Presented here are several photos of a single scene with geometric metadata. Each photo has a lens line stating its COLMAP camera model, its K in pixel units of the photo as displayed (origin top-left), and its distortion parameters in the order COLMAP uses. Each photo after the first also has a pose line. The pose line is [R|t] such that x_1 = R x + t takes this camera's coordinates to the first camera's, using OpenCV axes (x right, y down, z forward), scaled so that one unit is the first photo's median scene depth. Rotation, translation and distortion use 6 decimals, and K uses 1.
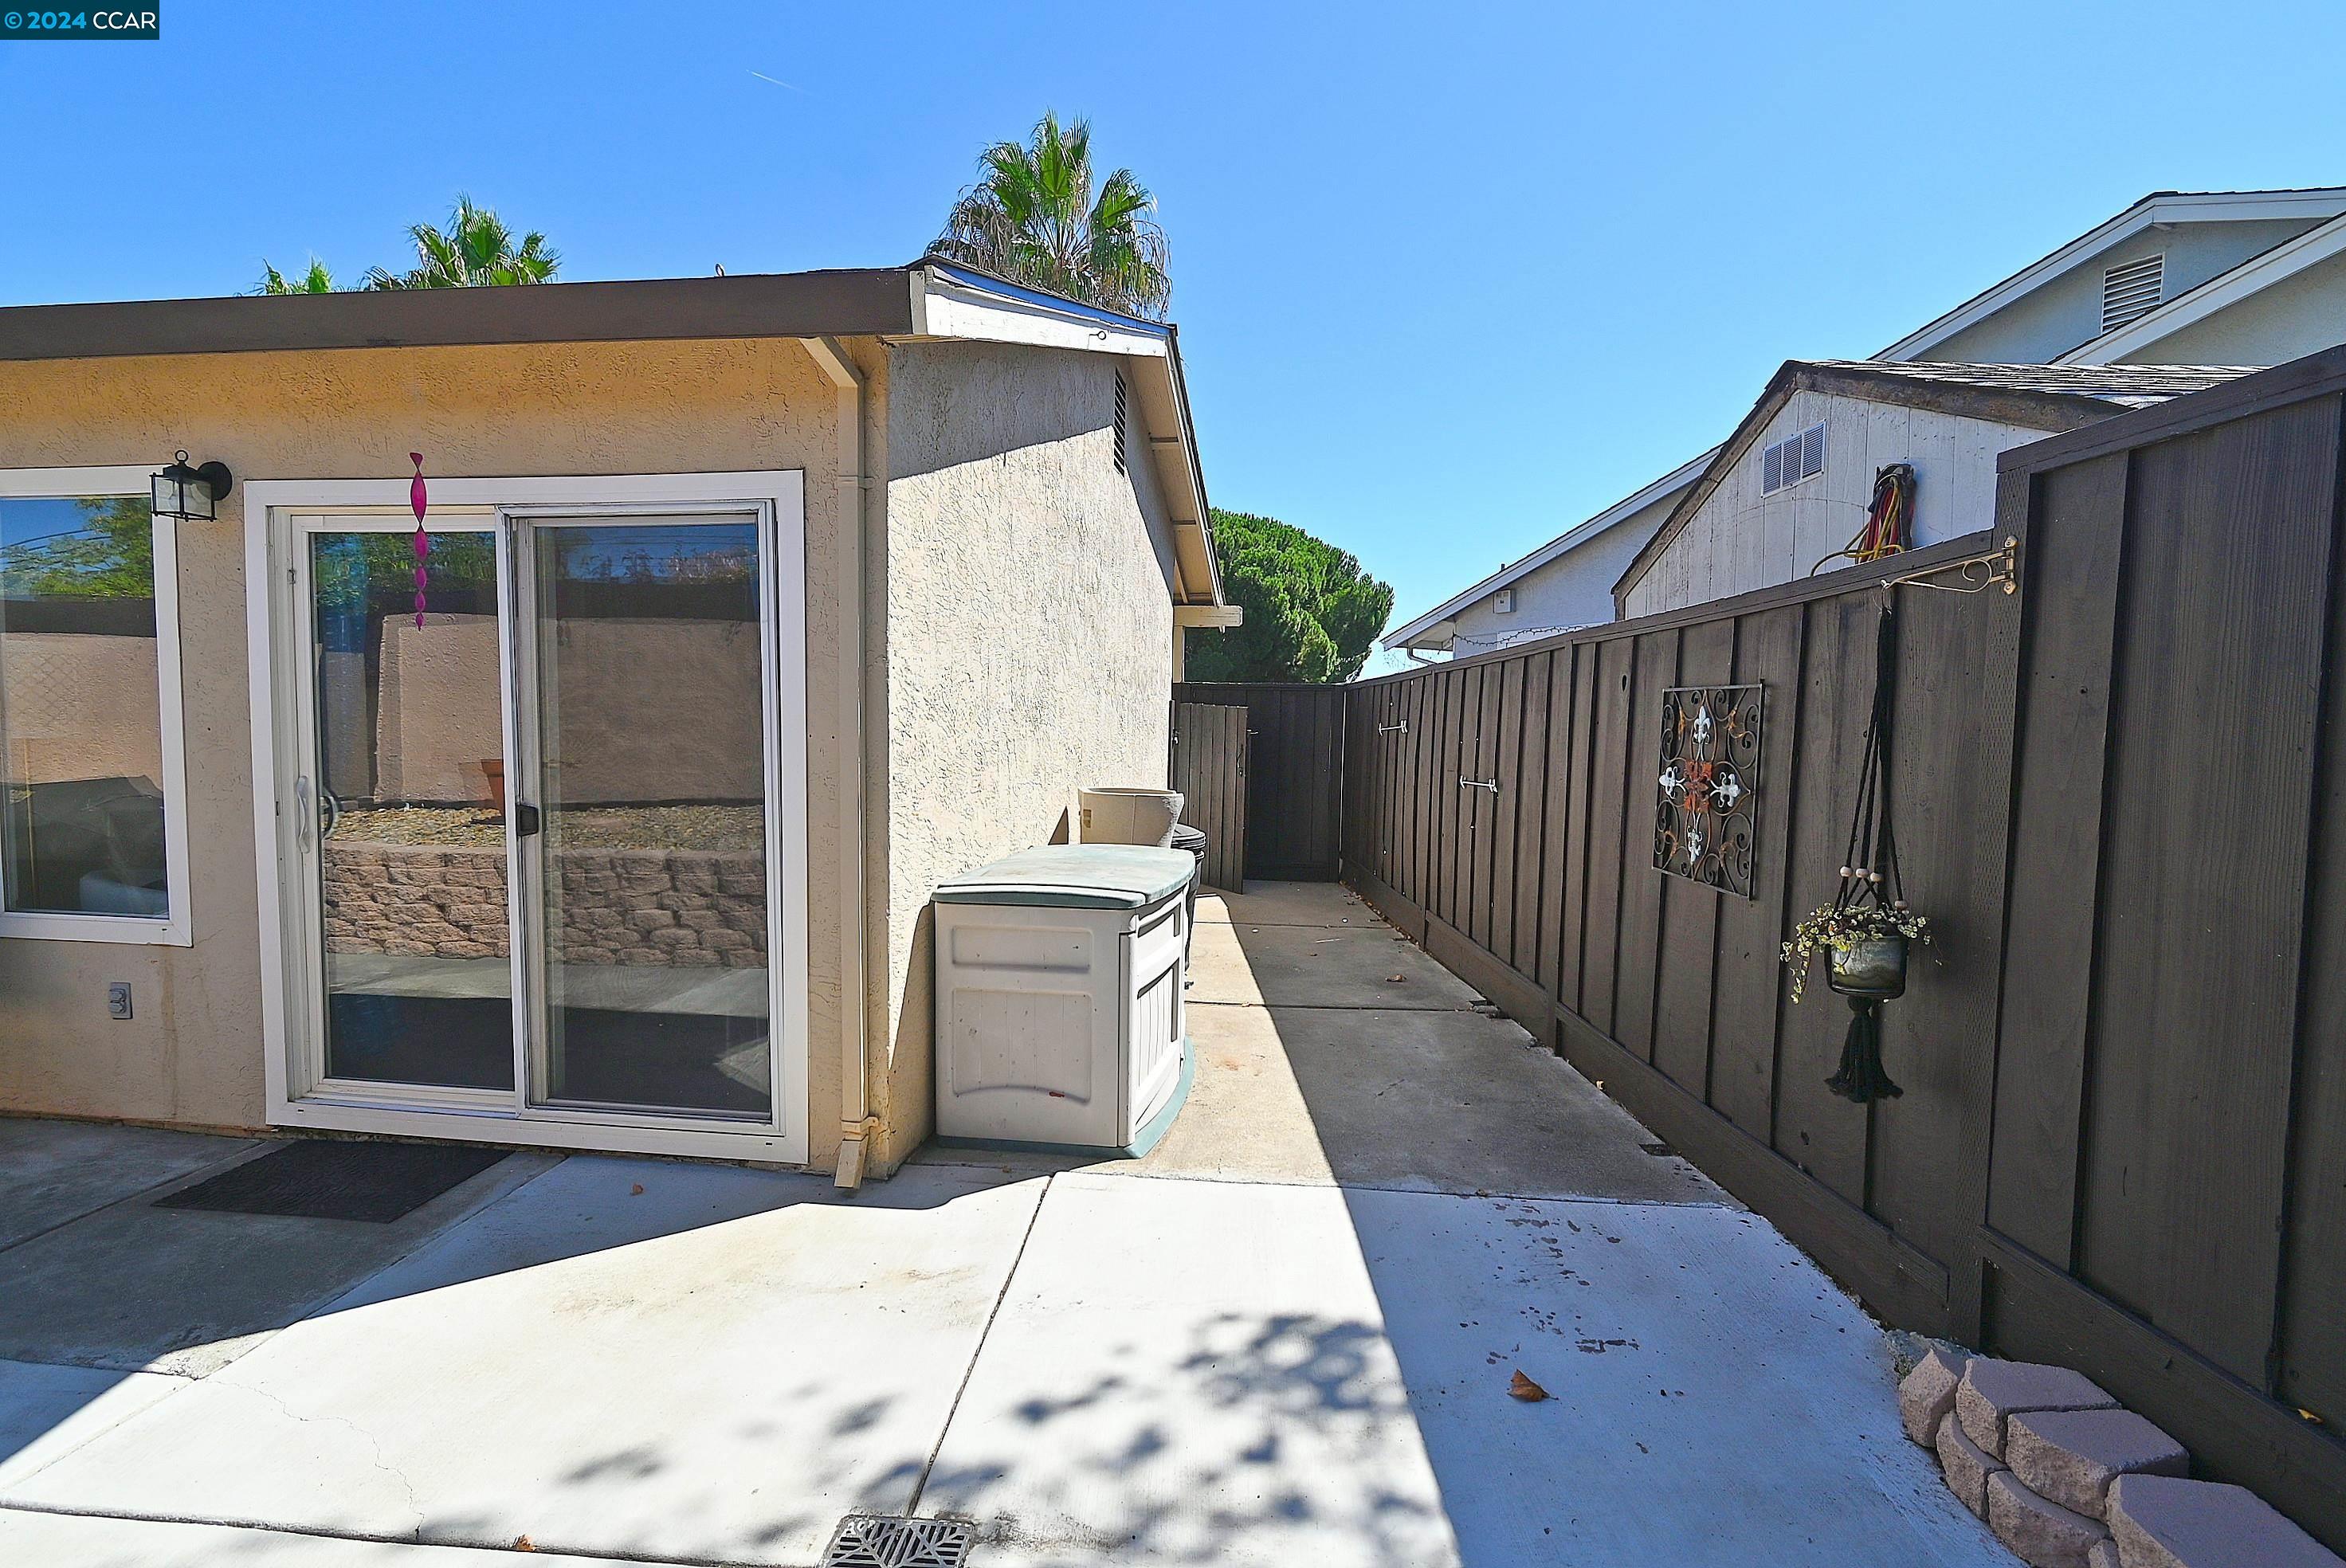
lens RADIAL K [[1056.9, 0, 1176.3], [0, 1056.9, 797.7], [0, 0, 1]] dist [0.000512, 0.000532]
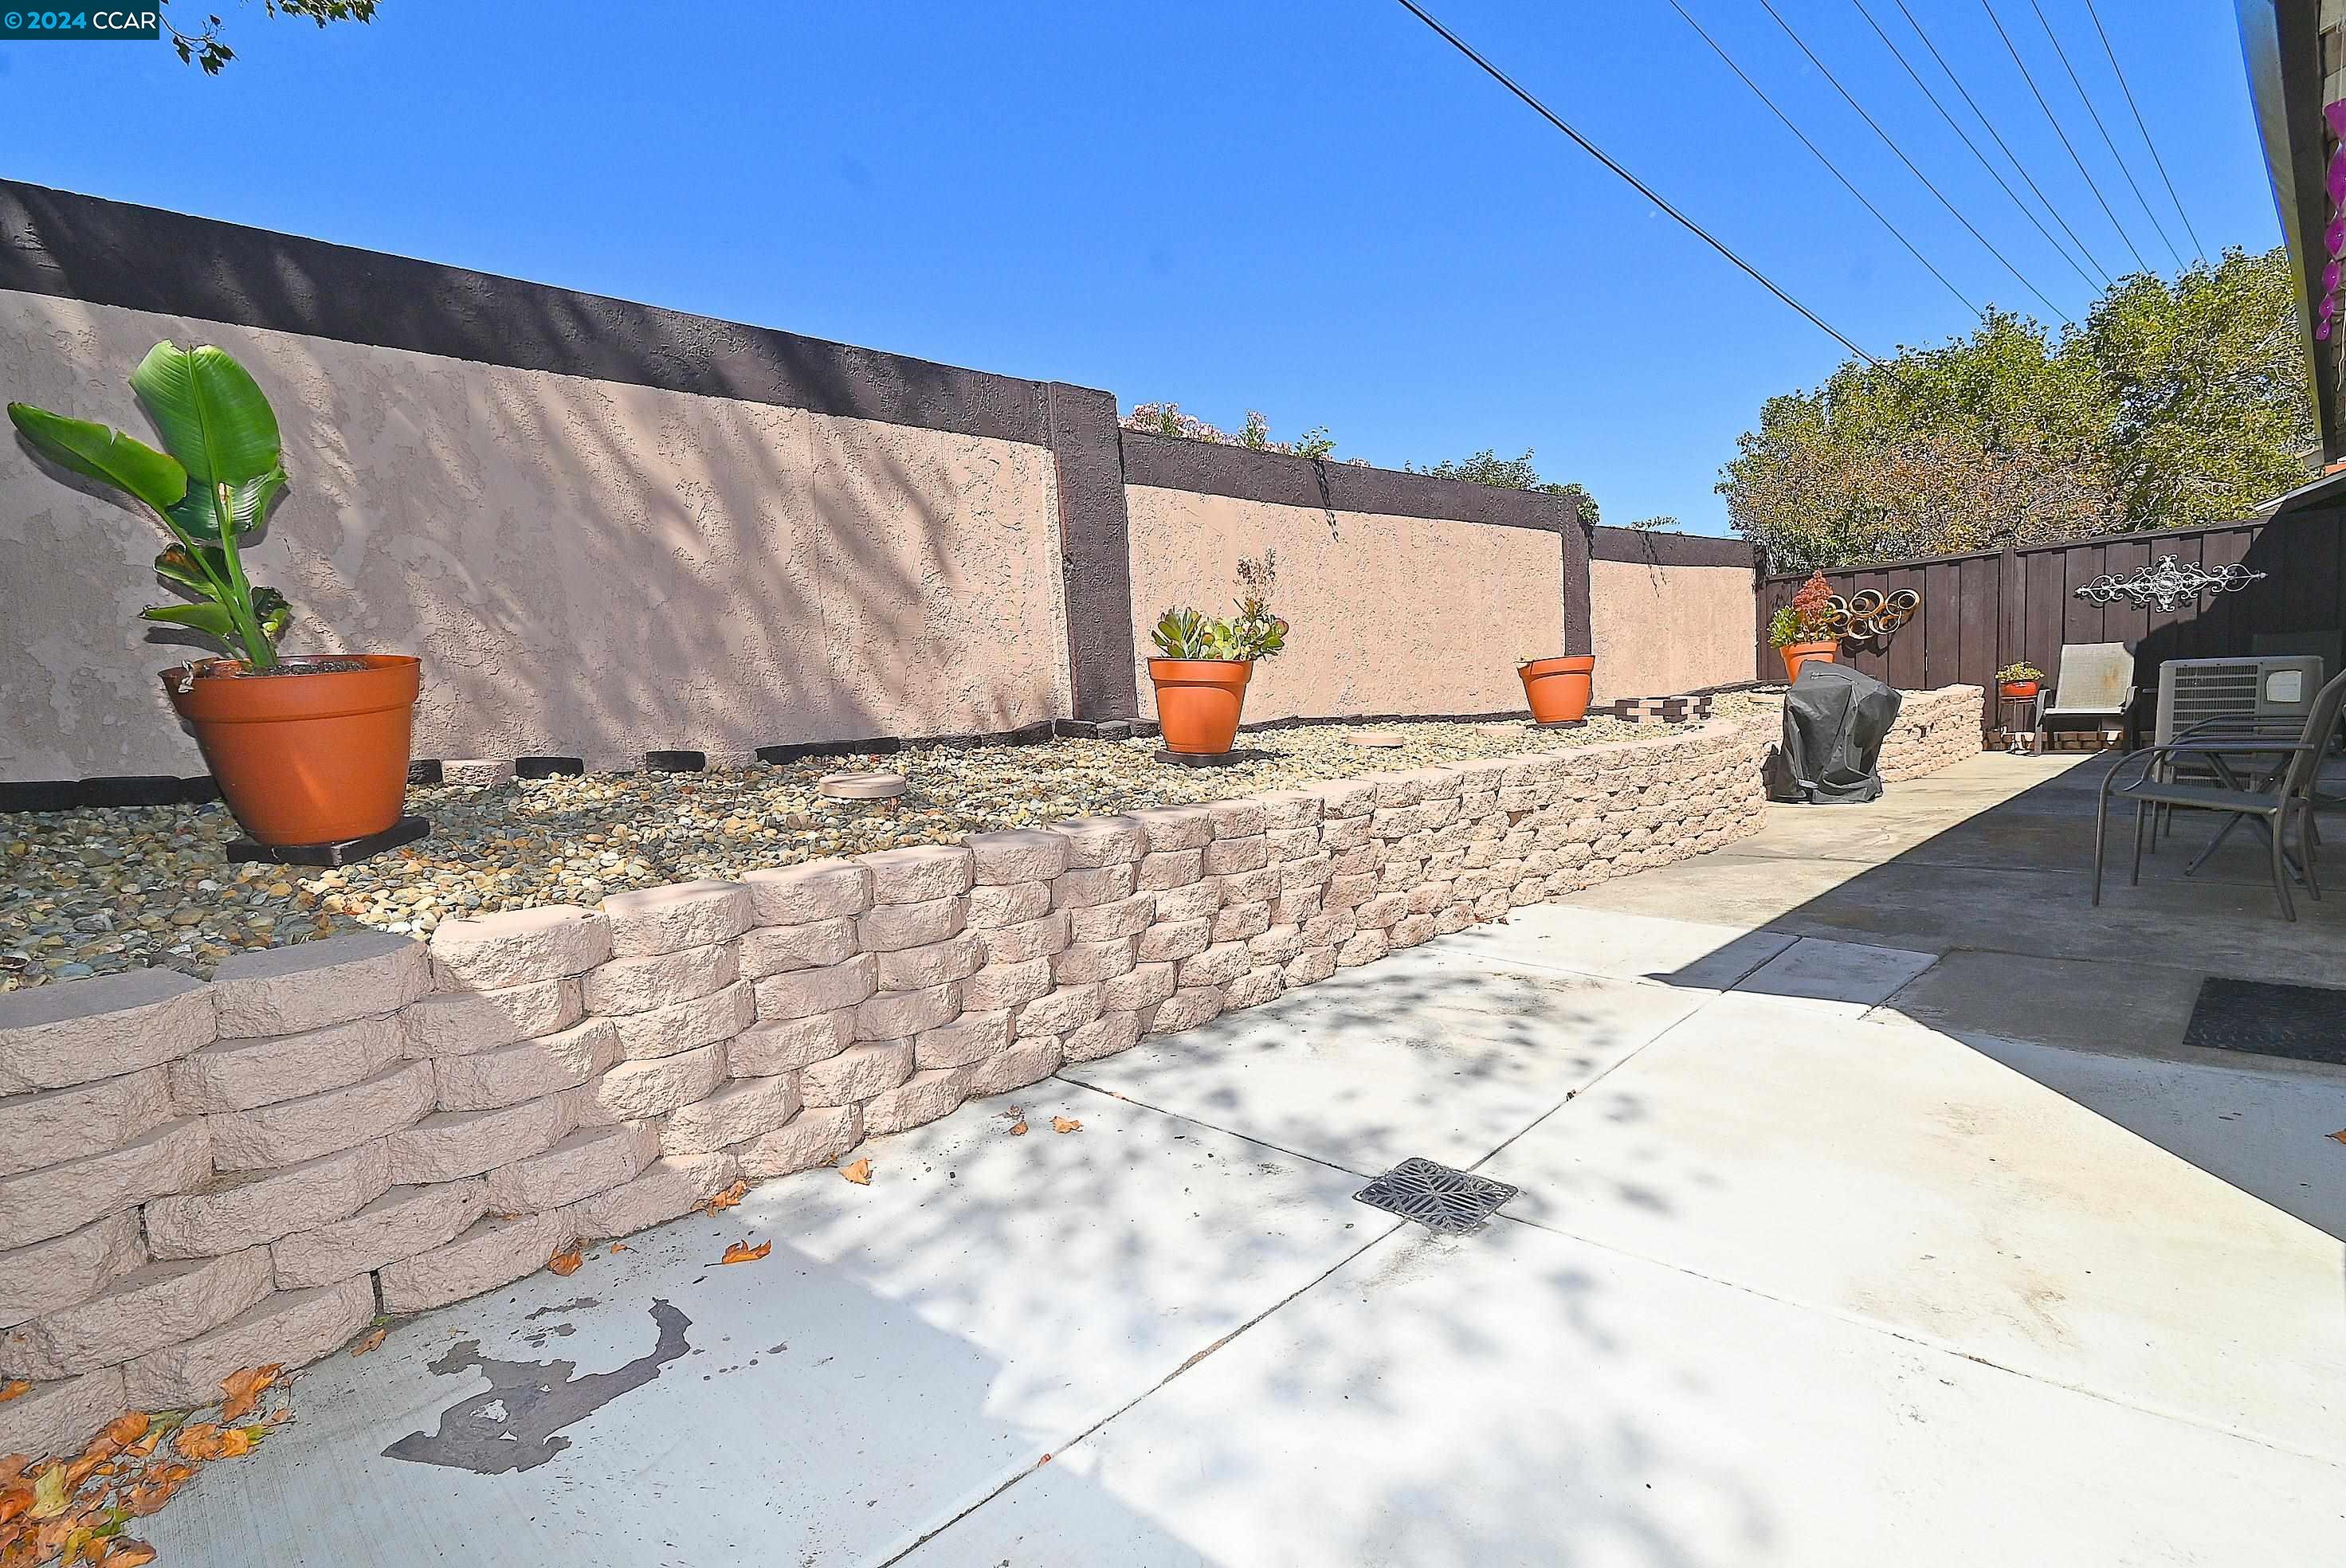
lens RADIAL K [[1041.4, 0, 1173.6], [0, 1041.4, 797.3], [0, 0, 1]] dist [0.008446, -0.004248]
pose [[-0.644280, 0.093788, -0.759017, 0.397403], [-0.001276, 0.992319, 0.123700, 0.073931], [0.764789, 0.080666, -0.639211, 0.773729]]
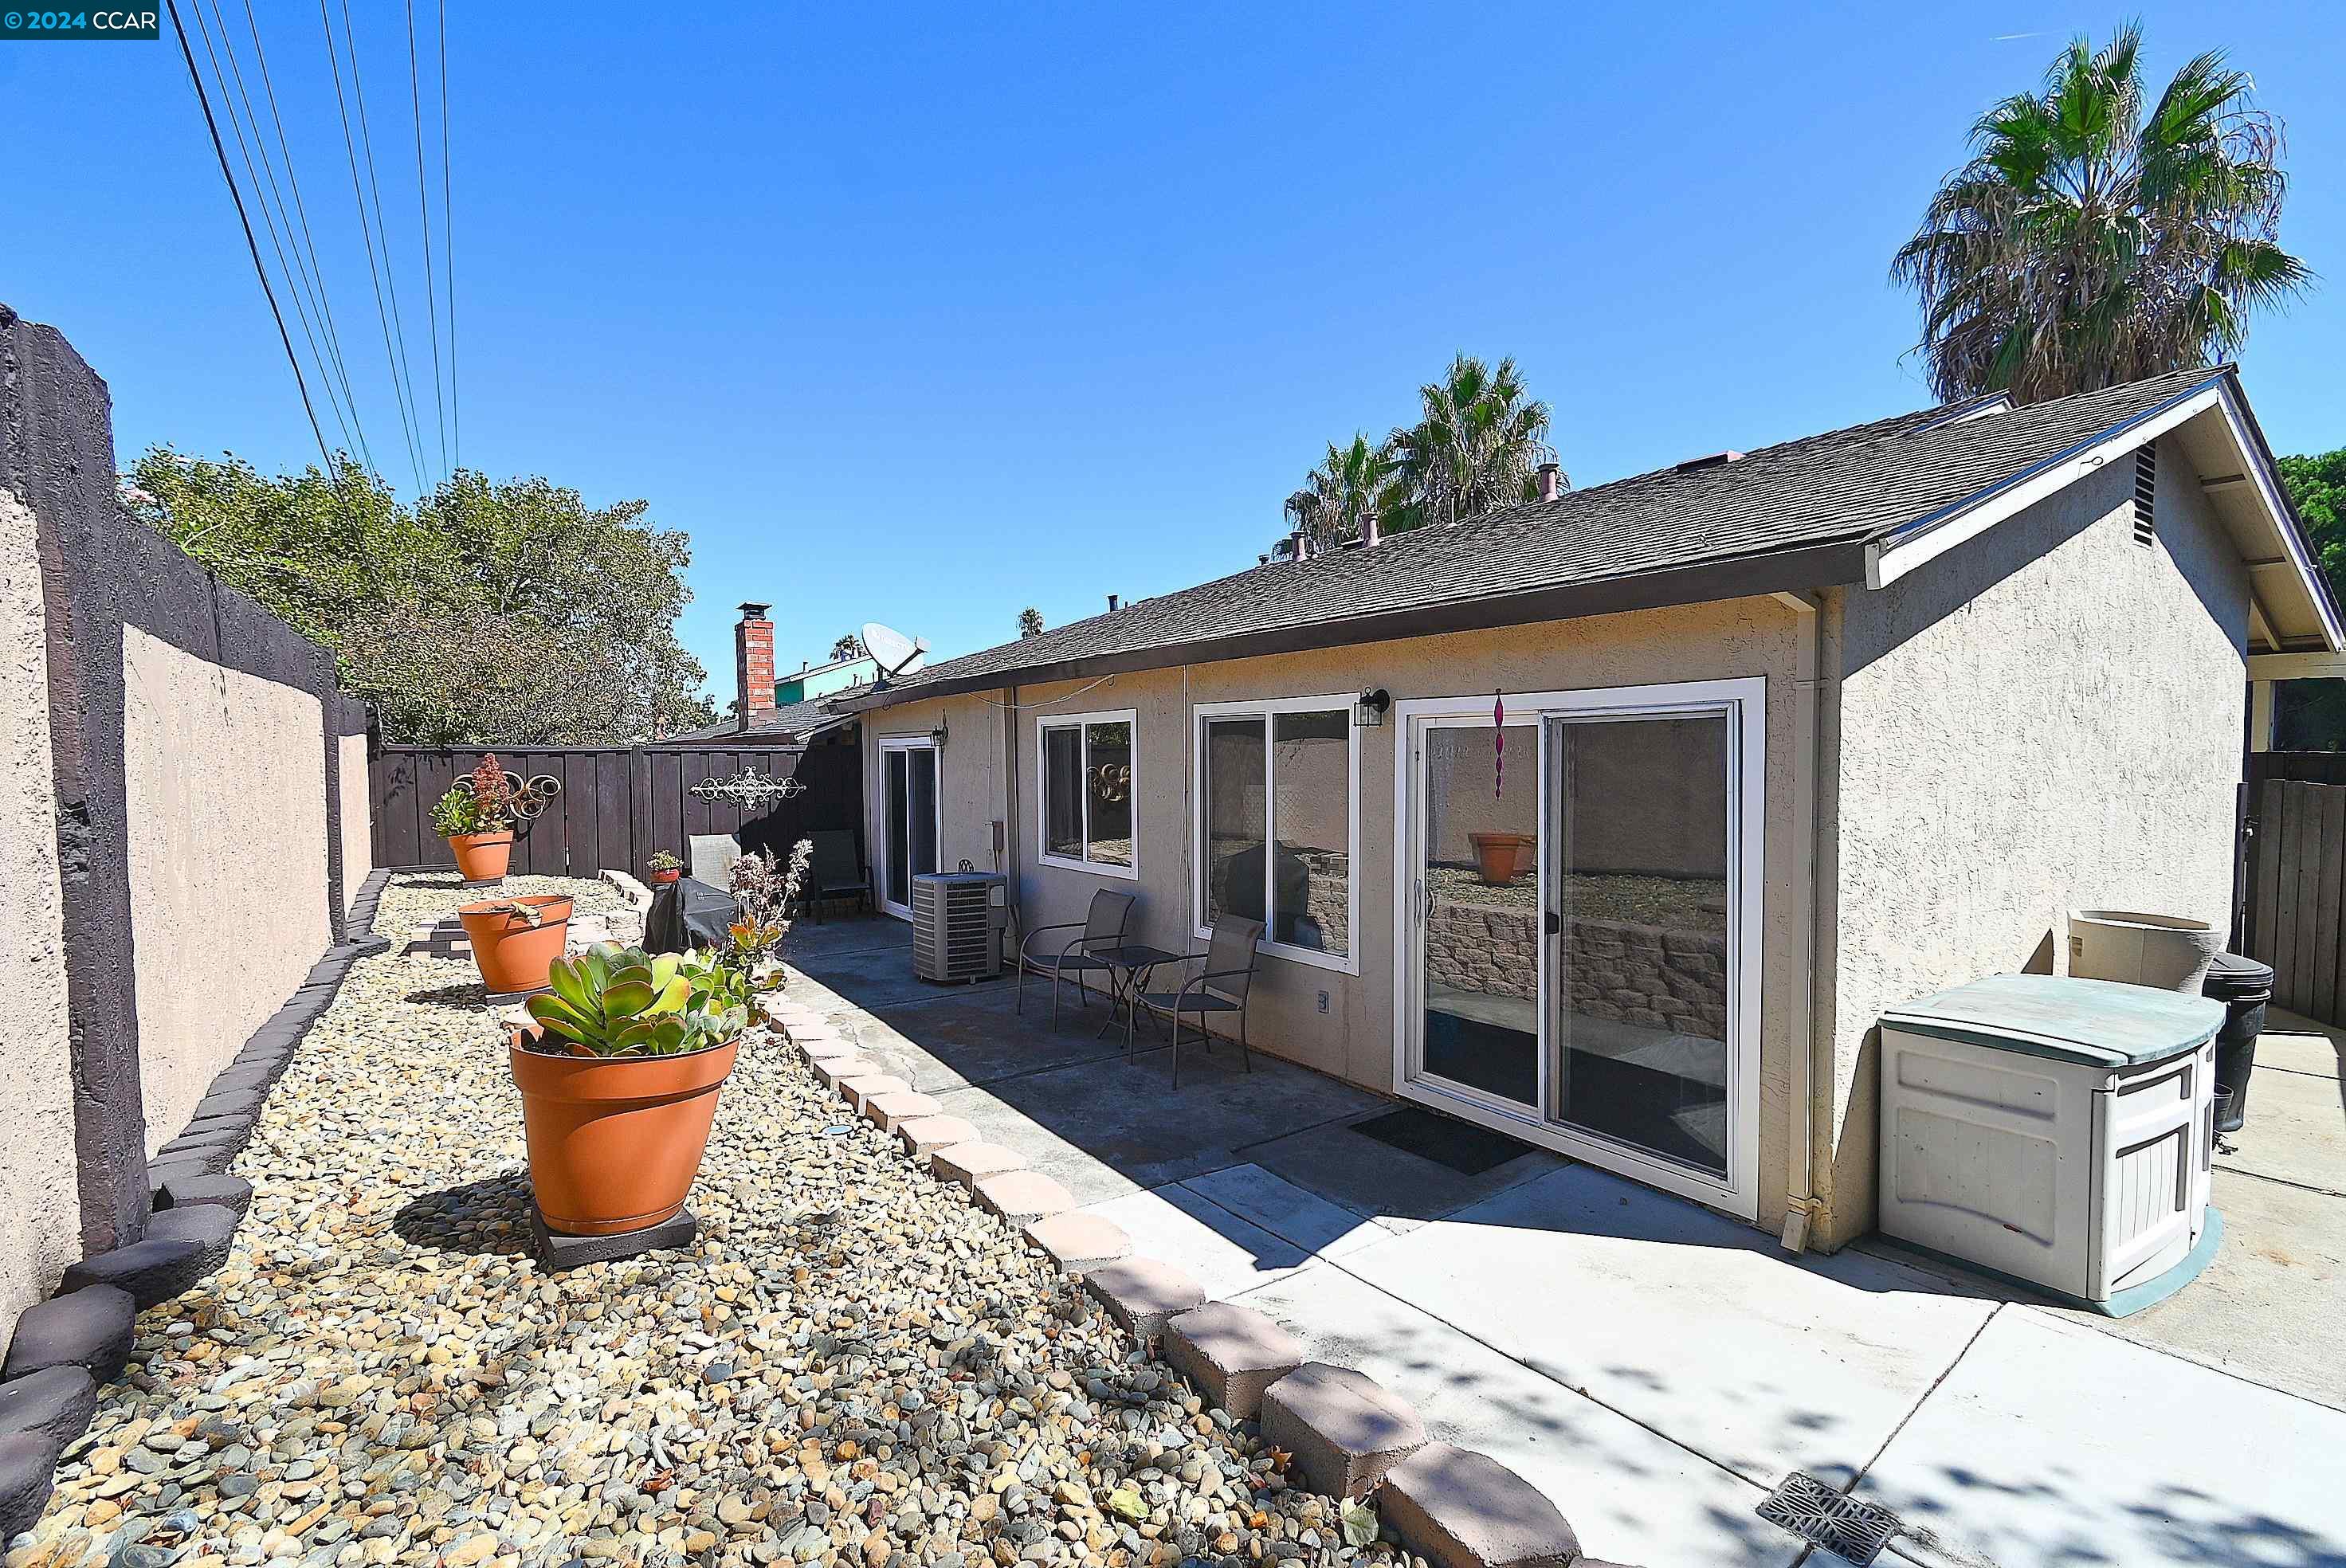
lens RADIAL K [[1041.4, 0, 1173.6], [0, 1041.4, 797.3], [0, 0, 1]] dist [0.008446, -0.004248]
pose [[0.674005, 0.009565, -0.738665, 0.091120], [-0.031450, 0.999381, -0.015756, -0.109503], [0.738057, 0.033850, 0.673889, -0.346639]]
